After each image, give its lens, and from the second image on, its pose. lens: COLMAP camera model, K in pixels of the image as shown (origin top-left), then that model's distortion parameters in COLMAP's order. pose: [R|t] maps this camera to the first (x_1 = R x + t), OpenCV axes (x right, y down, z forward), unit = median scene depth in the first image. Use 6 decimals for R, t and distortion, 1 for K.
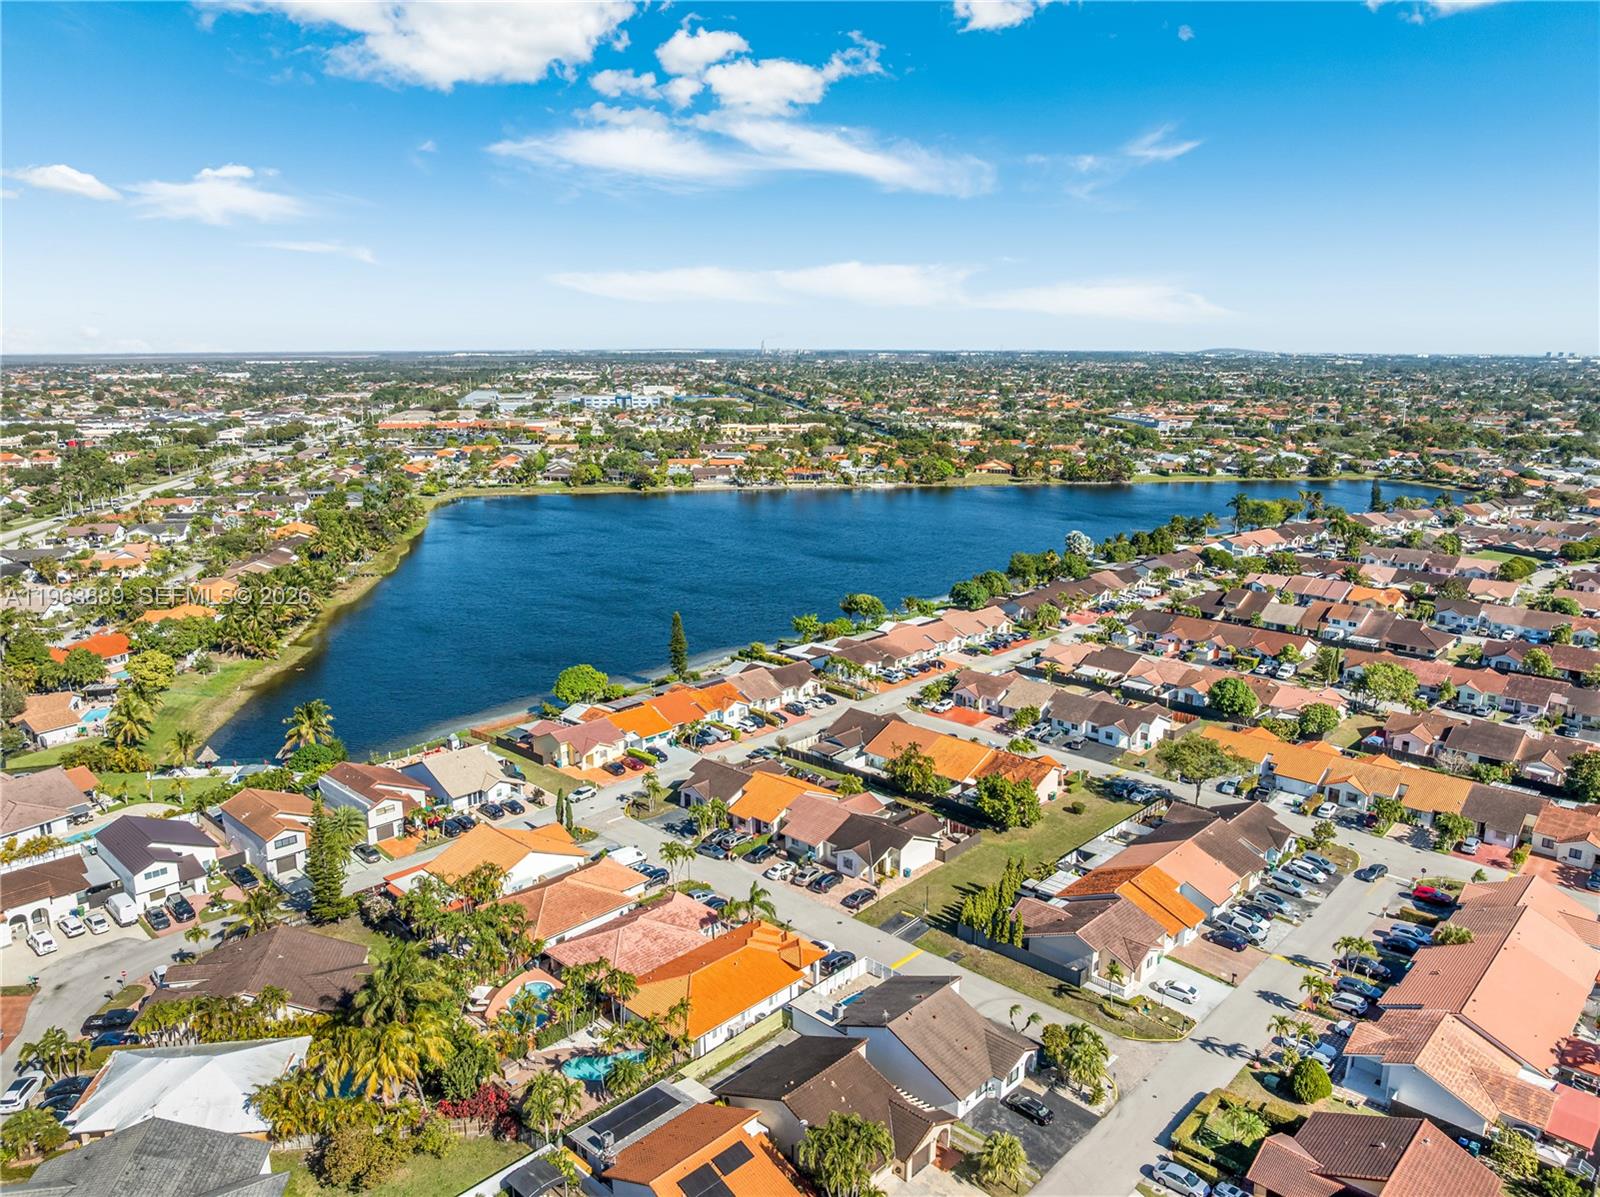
lens RADIAL K [[1178.6, 0, 801.1], [0, 1178.6, 596.2], [0, 0, 1]] dist [-0.028719, -0.002571]
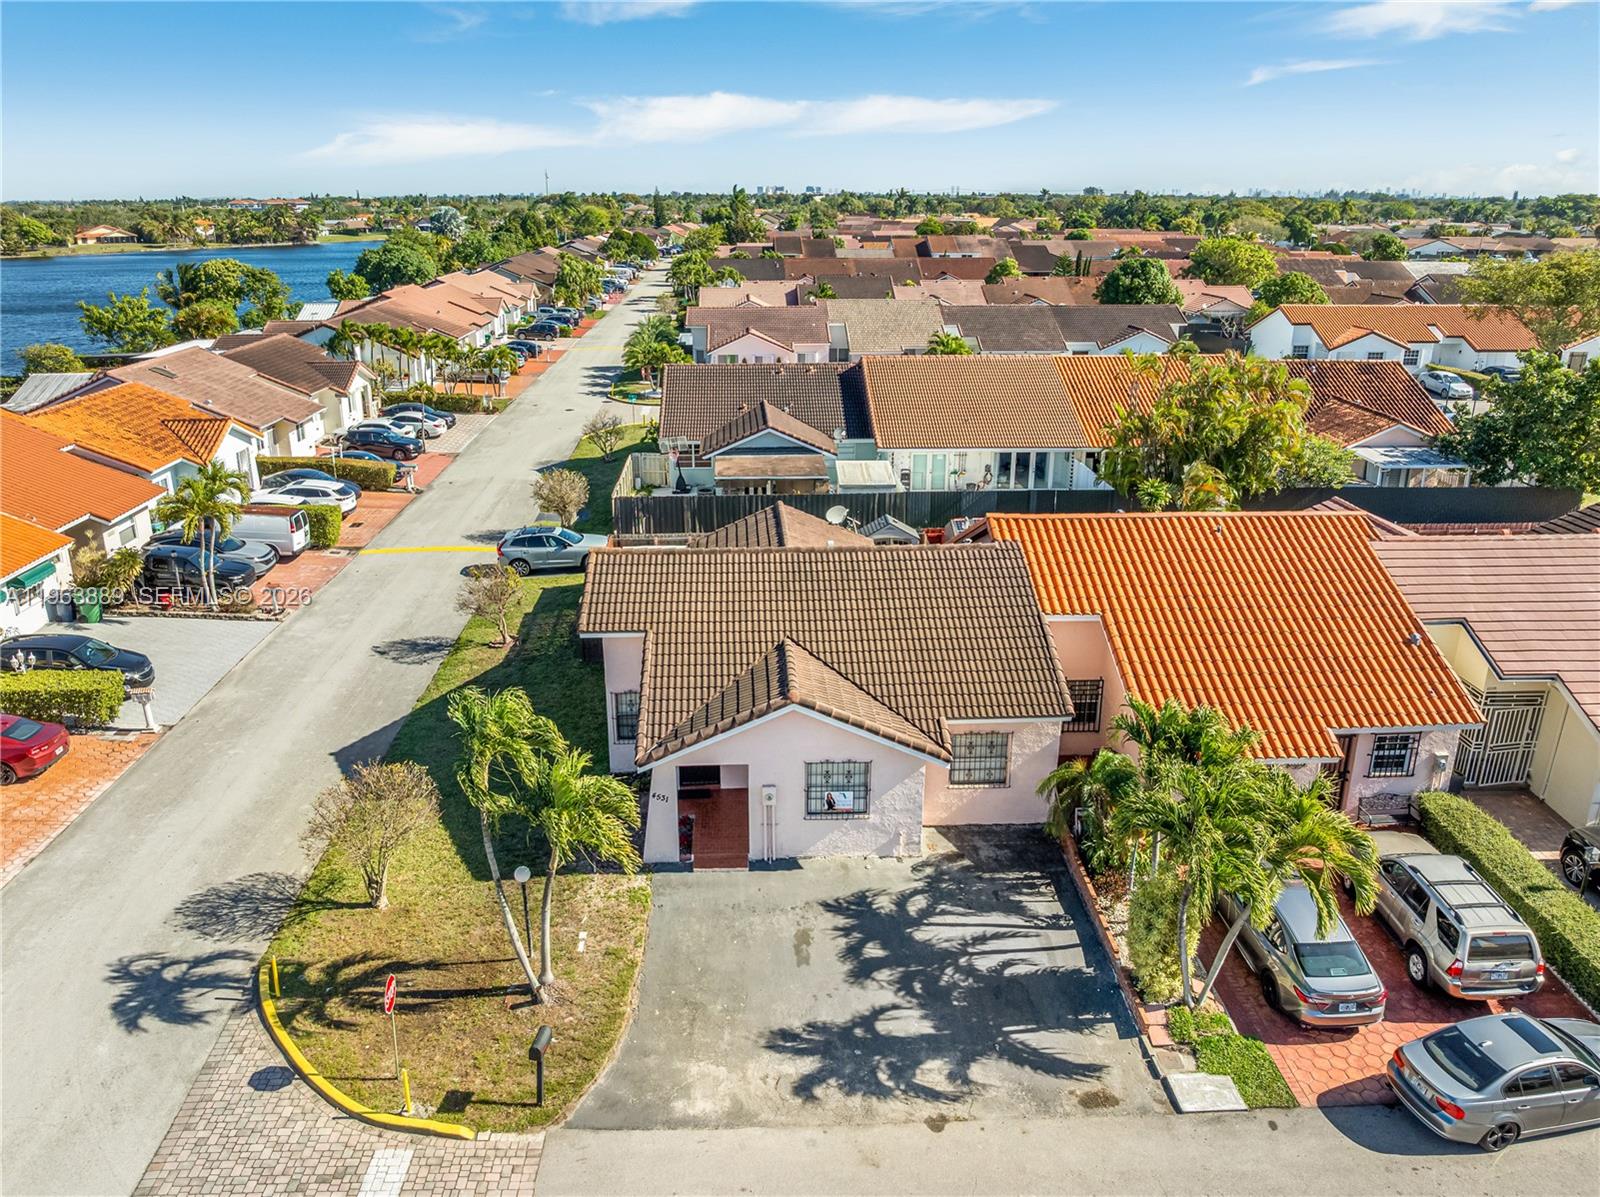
lens RADIAL K [[1178.6, 0, 801.2], [0, 1178.6, 587.7], [0, 0, 1]] dist [-0.028719, -0.002571]
pose [[0.698806, -0.237144, 0.674858, -0.156137], [0.163190, 0.971420, 0.172374, 0.105059], [-0.696448, -0.010326, 0.717533, 0.759185]]
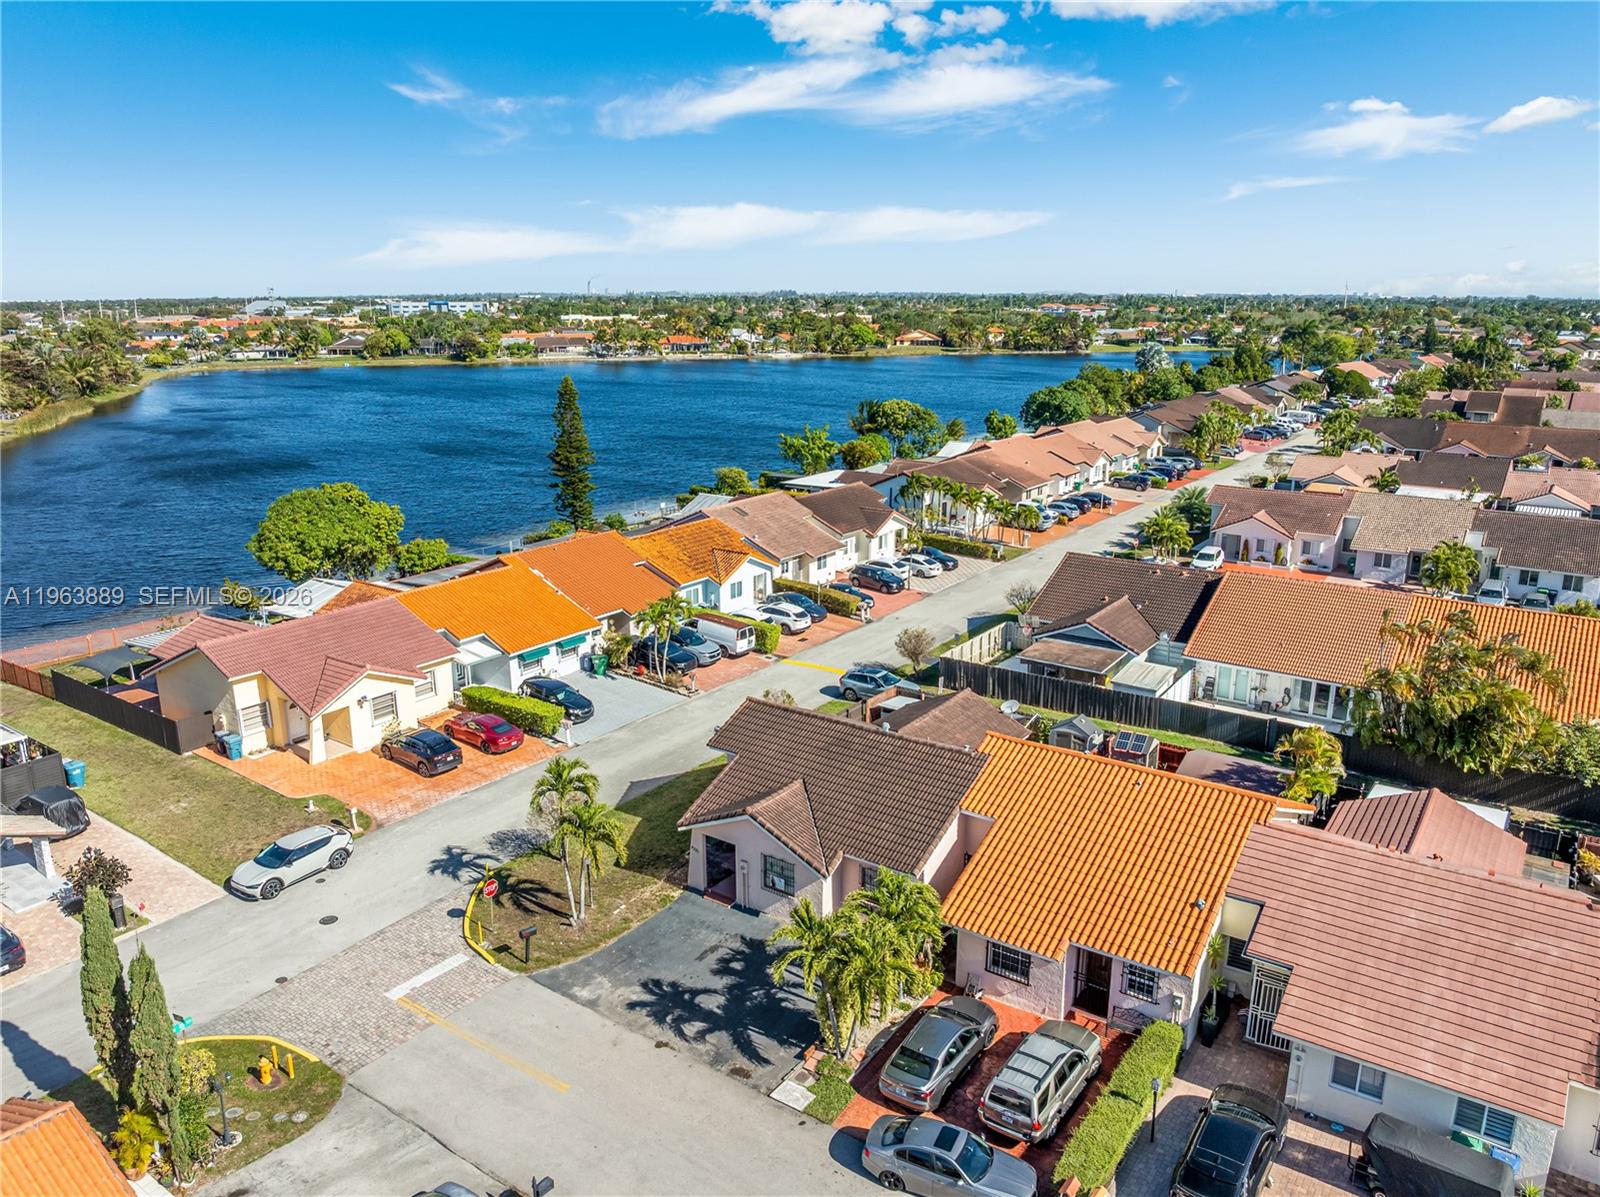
lens RADIAL K [[1178.6, 0, 790.3], [0, 1178.6, 608.0], [0, 0, 1]] dist [-0.028719, -0.002571]
pose [[0.990846, -0.041578, 0.128438, -0.095619], [0.035508, 0.998158, 0.049198, 0.091452], [-0.130247, -0.044187, 0.990496, 0.643688]]
